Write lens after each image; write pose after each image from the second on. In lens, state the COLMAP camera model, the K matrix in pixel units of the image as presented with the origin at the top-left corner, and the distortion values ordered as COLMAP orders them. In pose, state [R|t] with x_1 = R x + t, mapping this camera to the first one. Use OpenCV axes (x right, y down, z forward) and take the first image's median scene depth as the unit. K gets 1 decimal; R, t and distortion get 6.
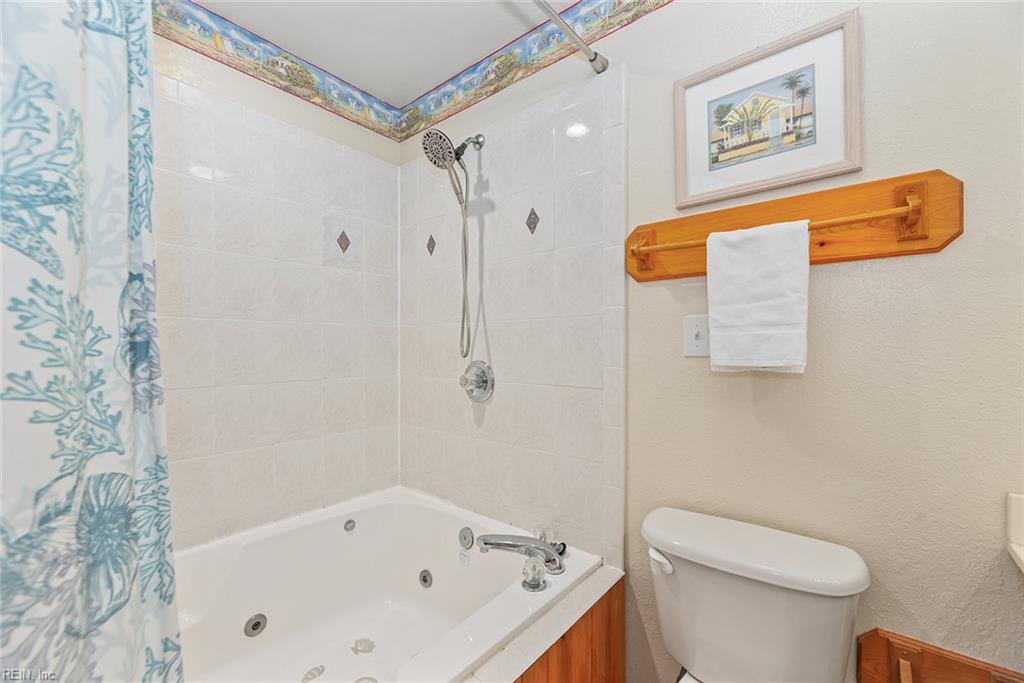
lens RADIAL K [[417.5, 0, 538.2], [0, 417.5, 347.8], [0, 0, 1]] dist [-0.010625, 0.004433]
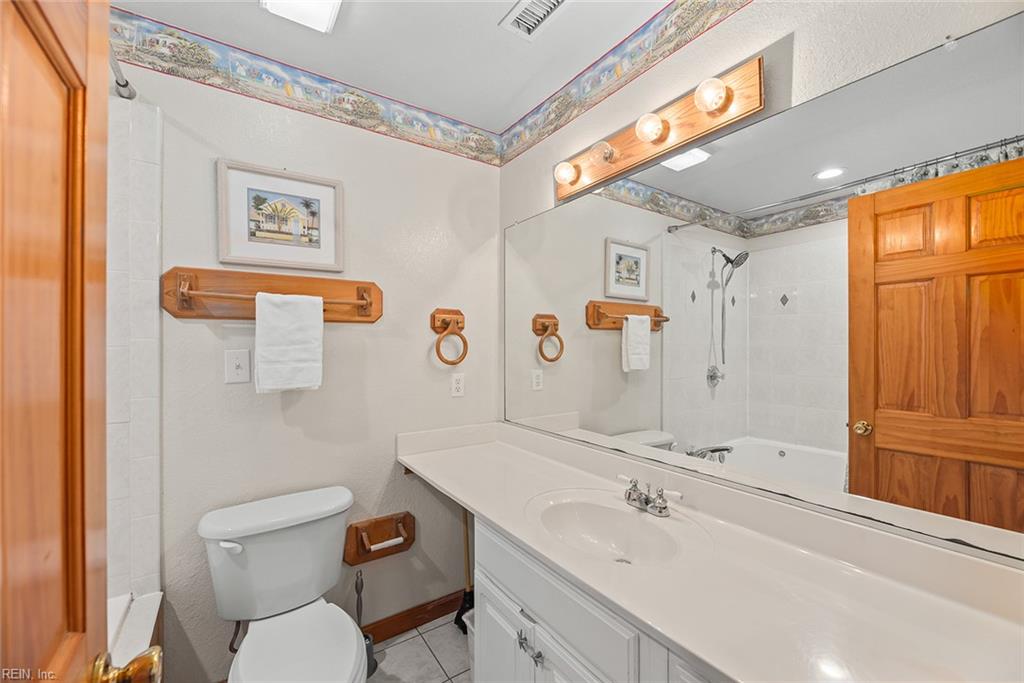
lens RADIAL K [[417.5, 0, 509.1], [0, 417.5, 346.3], [0, 0, 1]] dist [-0.010625, 0.004433]
pose [[0.283581, 0.001194, 0.958947, -0.667616], [0.001658, 0.999997, -0.001735, -0.096892], [-0.958947, 0.002082, 0.283579, -0.174327]]
